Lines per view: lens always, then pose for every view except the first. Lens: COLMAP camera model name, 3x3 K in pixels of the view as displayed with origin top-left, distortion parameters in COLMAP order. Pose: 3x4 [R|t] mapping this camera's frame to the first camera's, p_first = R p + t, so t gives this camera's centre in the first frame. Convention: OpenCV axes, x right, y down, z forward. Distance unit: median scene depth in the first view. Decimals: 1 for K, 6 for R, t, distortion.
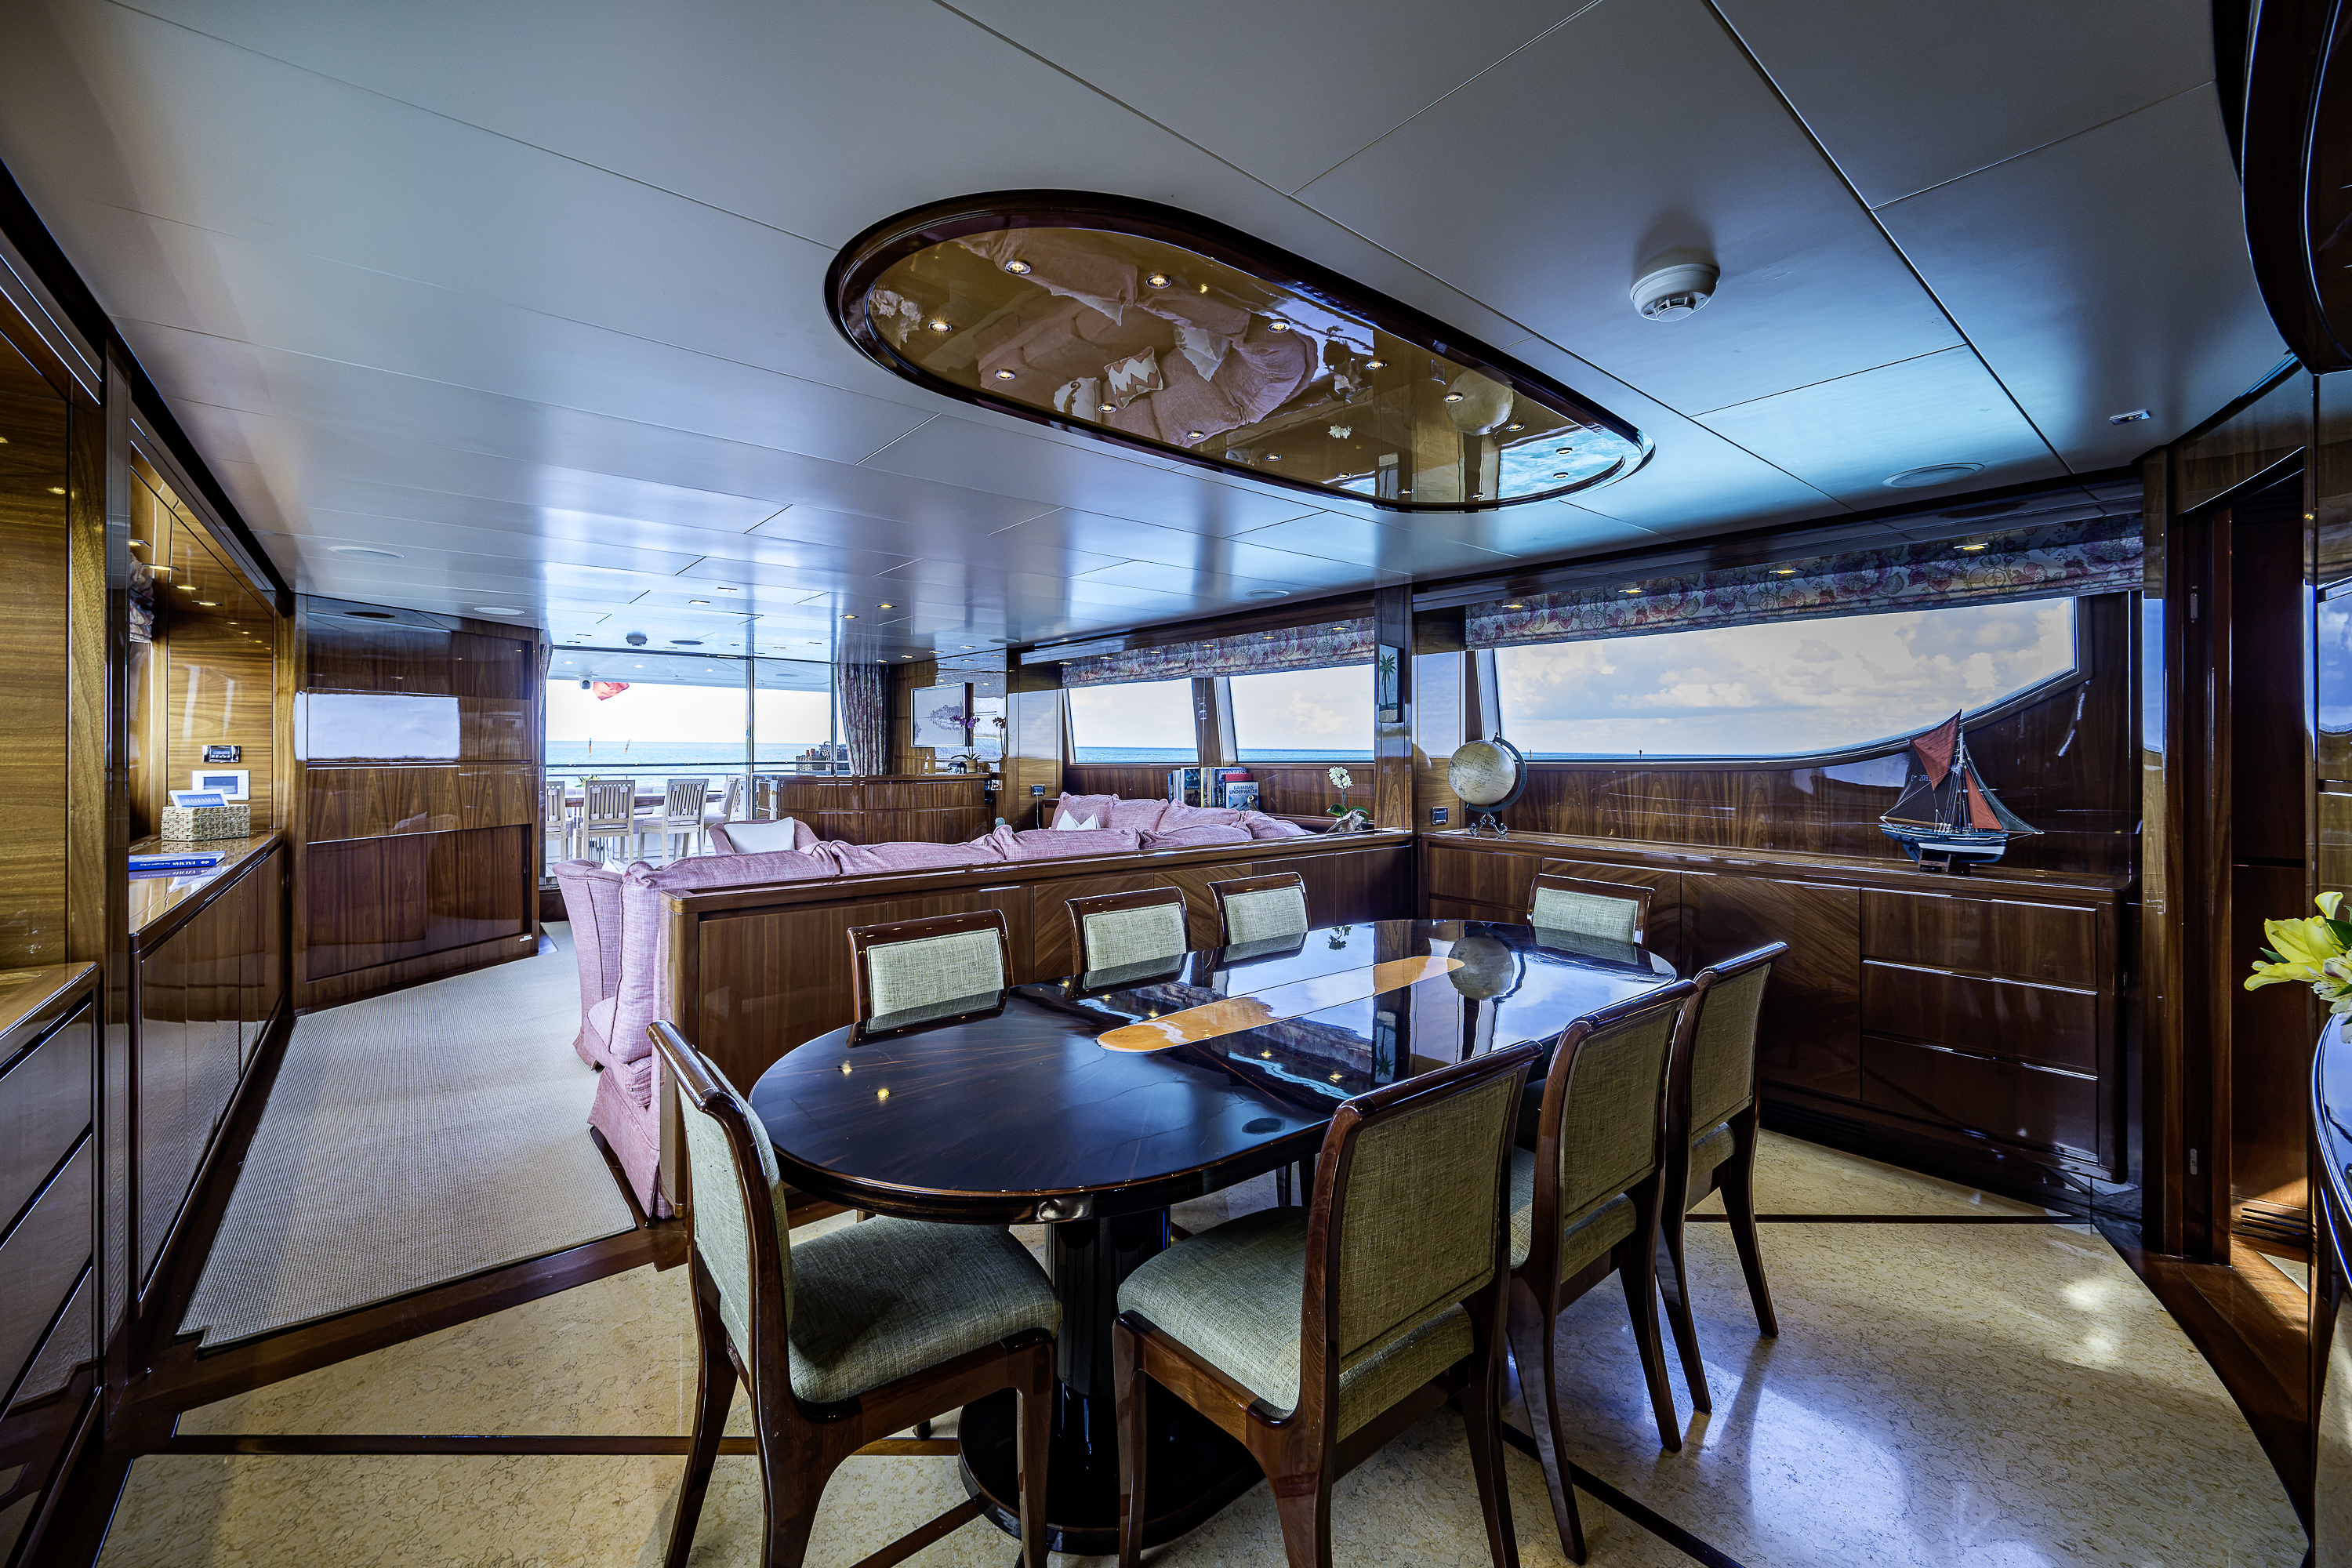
lens RADIAL K [[930.5, 0, 1189.3], [0, 930.5, 741.3], [0, 0, 1]] dist [0.000832, 0.000105]
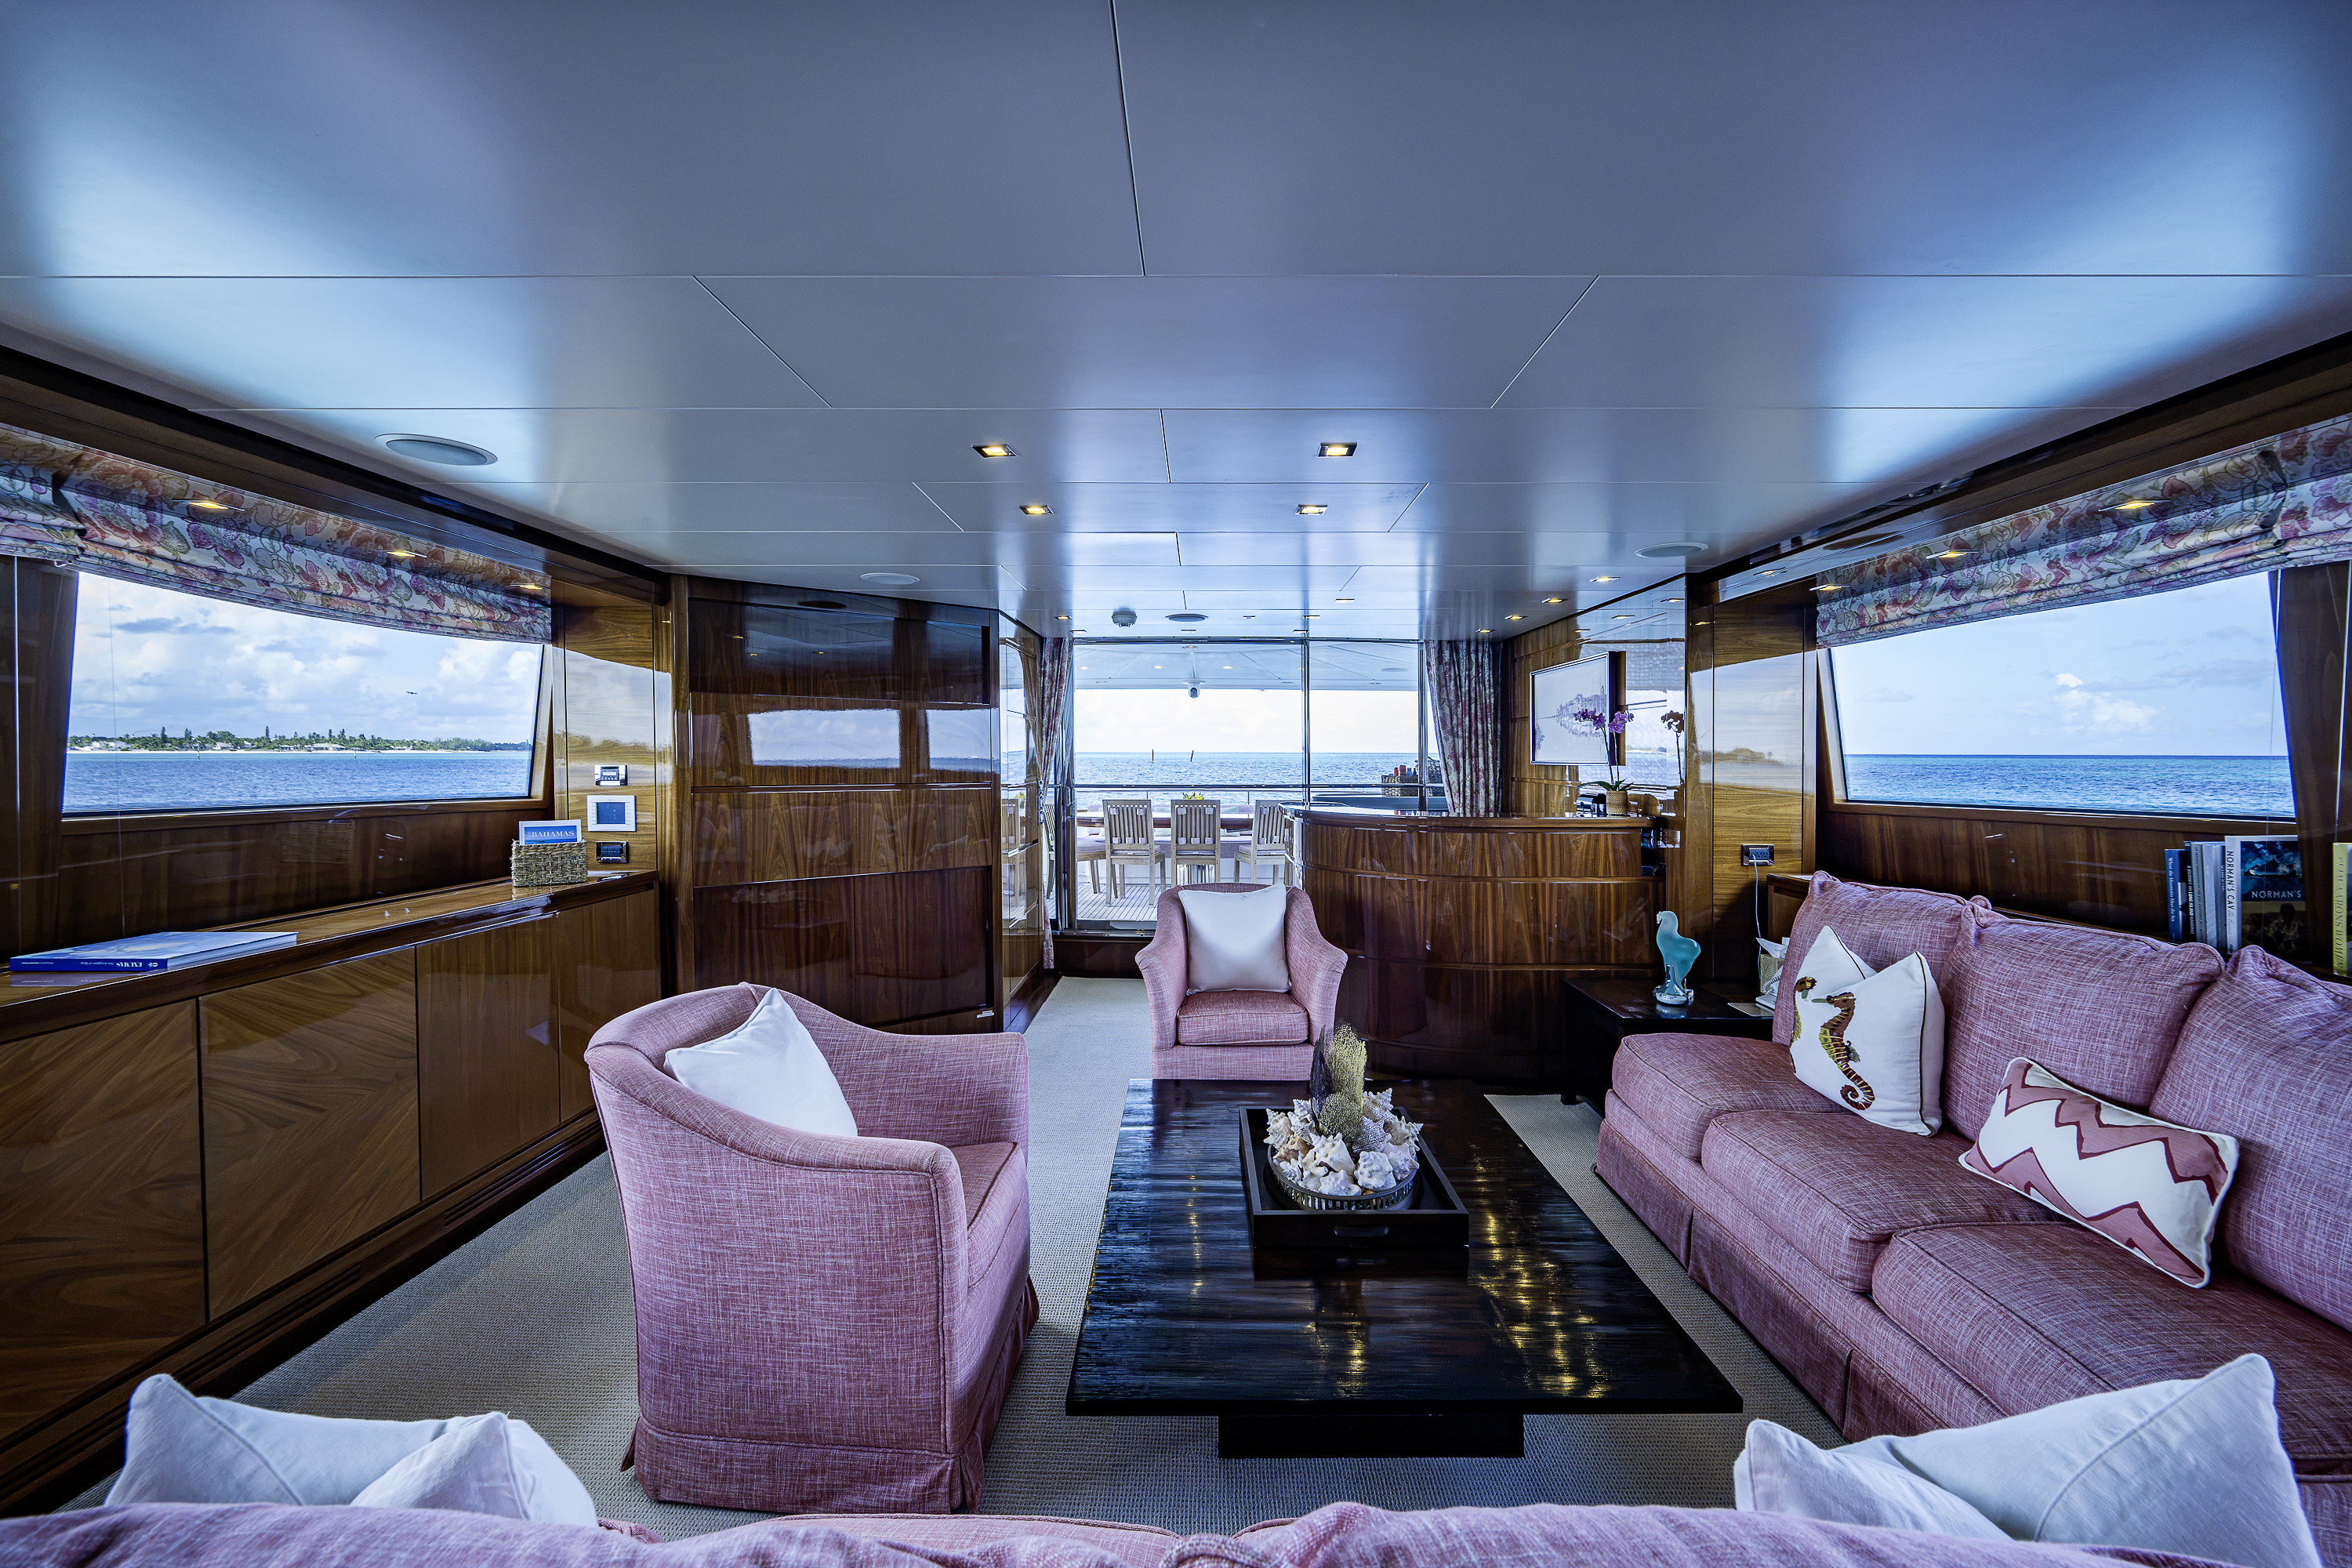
lens RADIAL K [[947.8, 0, 1183.4], [0, 947.8, 768.0], [0, 0, 1]] dist [-0.000371, 0.000332]
pose [[0.751881, 0.008667, -0.659242, -0.060948], [0.002828, 0.999862, 0.016371, -0.003055], [0.659293, -0.014173, 0.751753, 0.427193]]
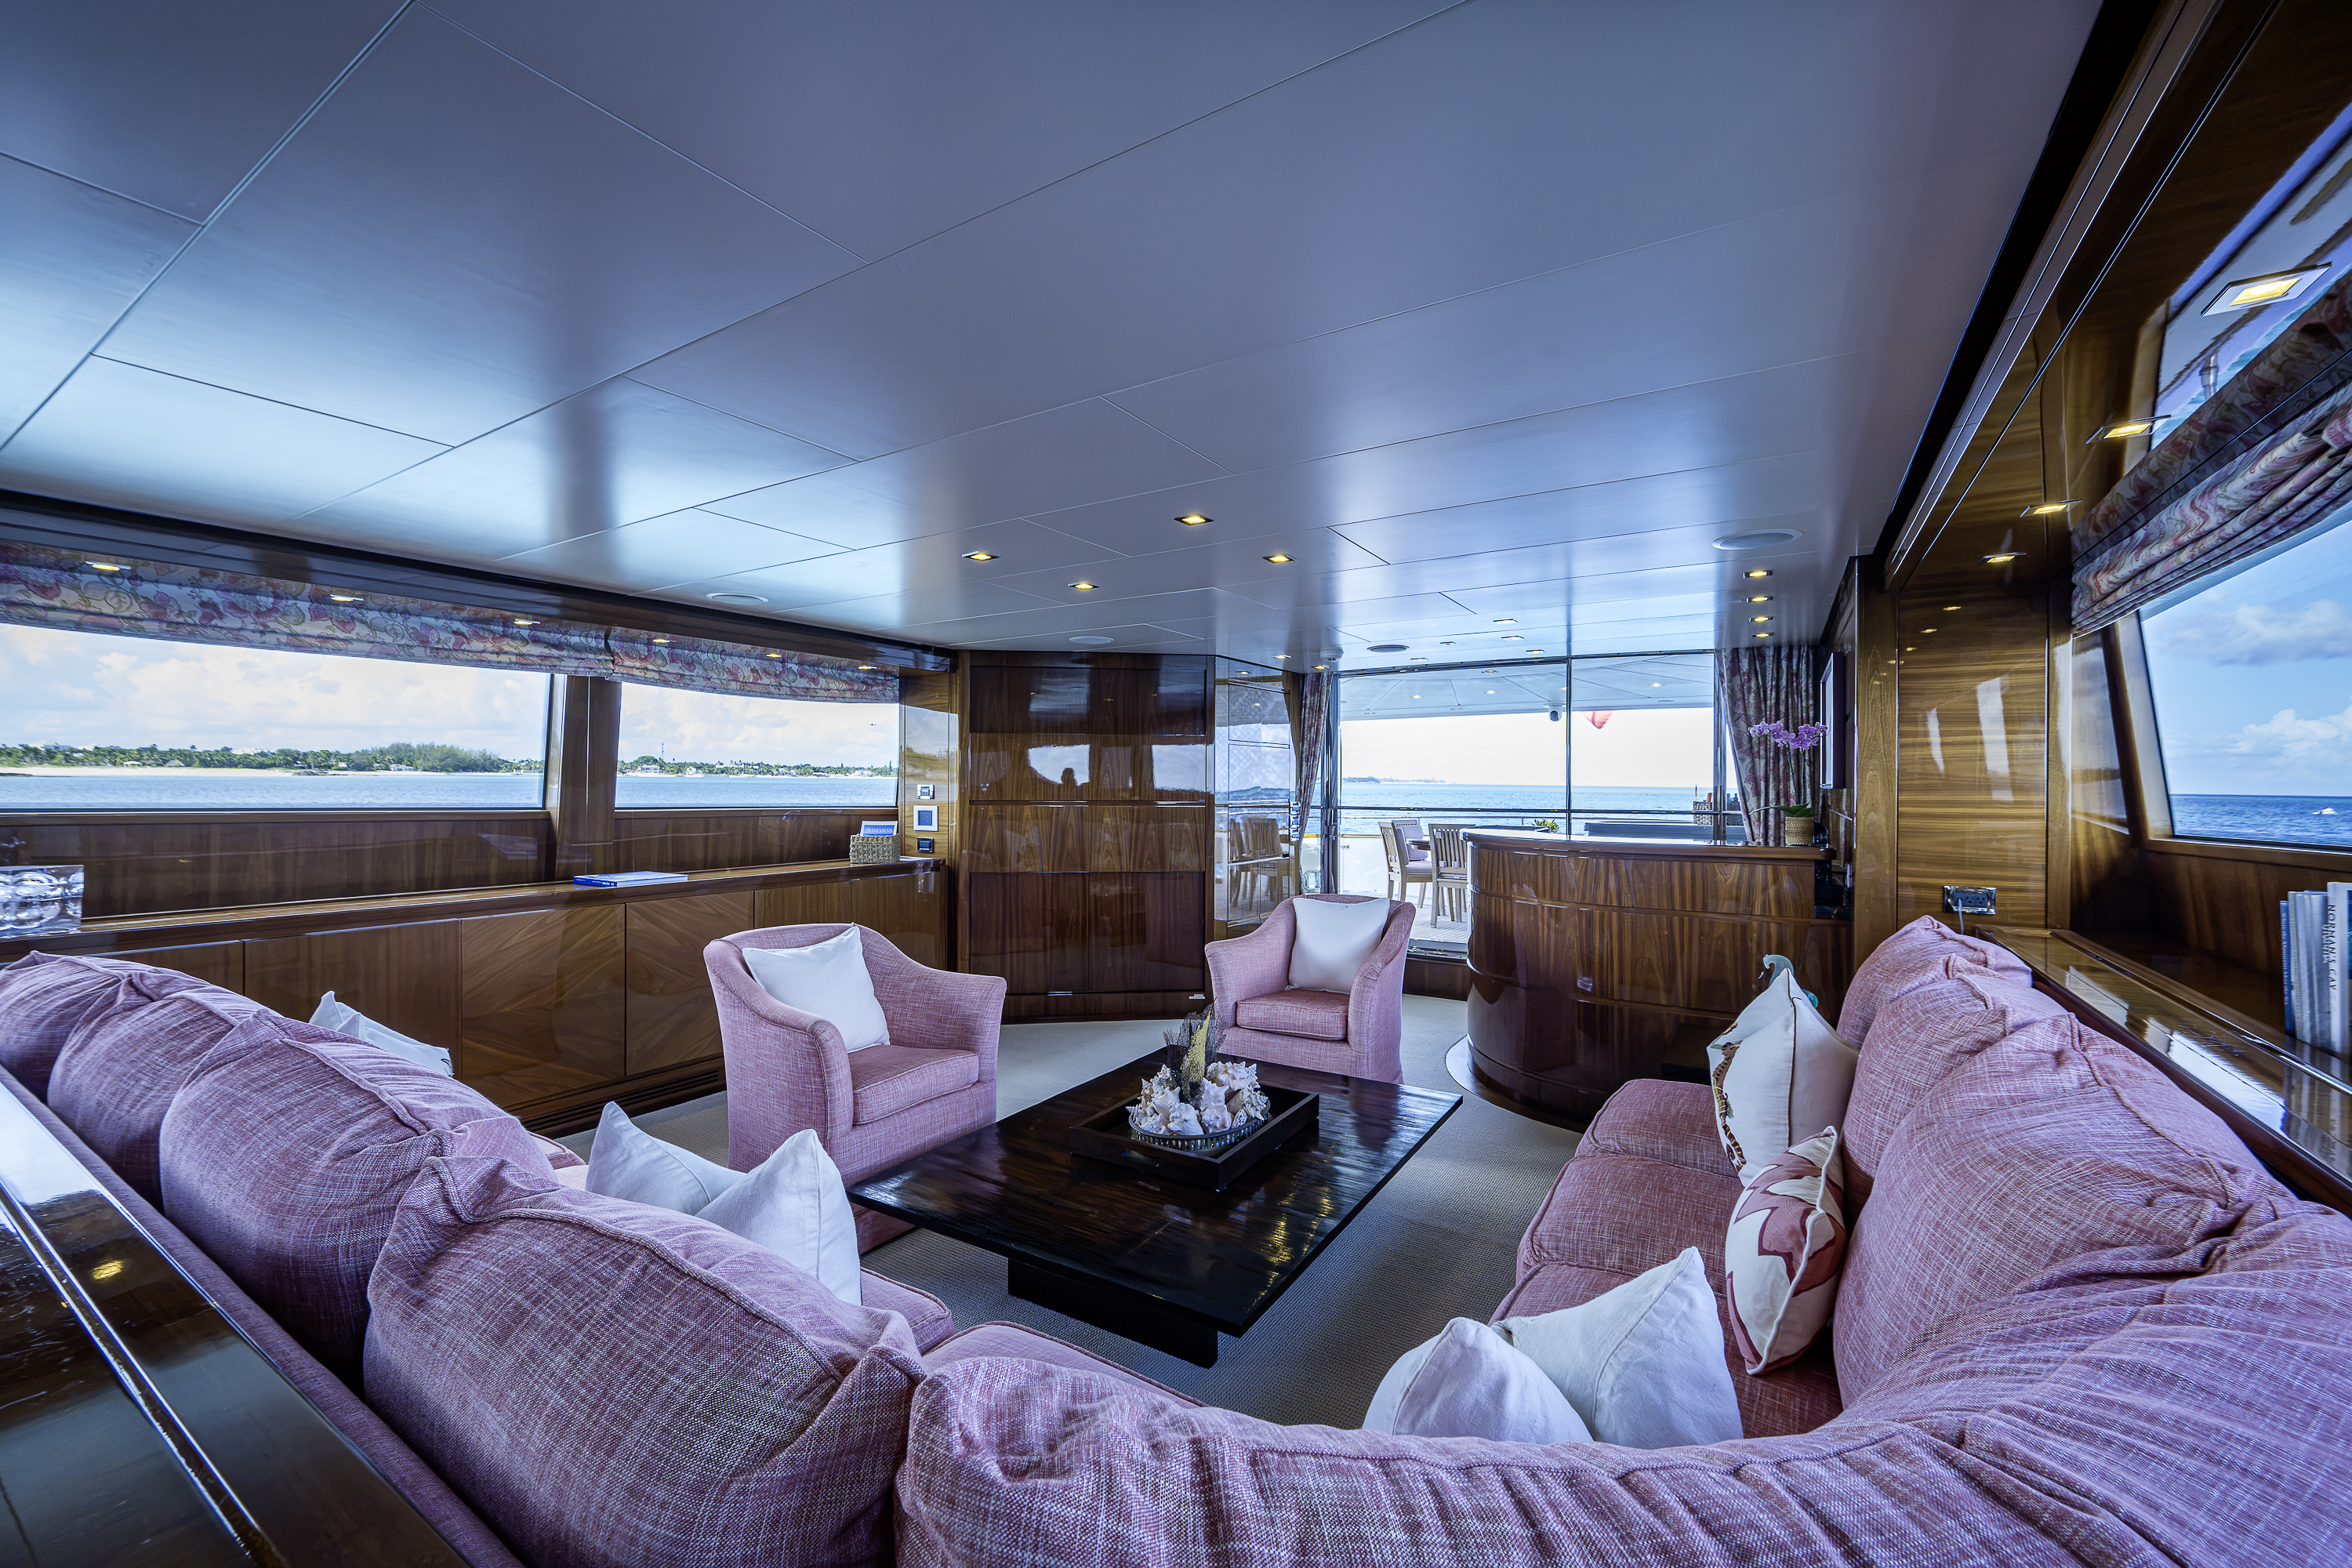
lens RADIAL K [[923.2, 0, 1176.0], [0, 923.2, 784.0], [0, 0, 1]] dist [-0.000946, -0.000086]
pose [[0.297933, 0.000700, -0.954586, 0.116875], [0.002990, 0.999994, 0.001666, 0.001594], [0.954582, -0.003350, 0.297929, 0.580128]]
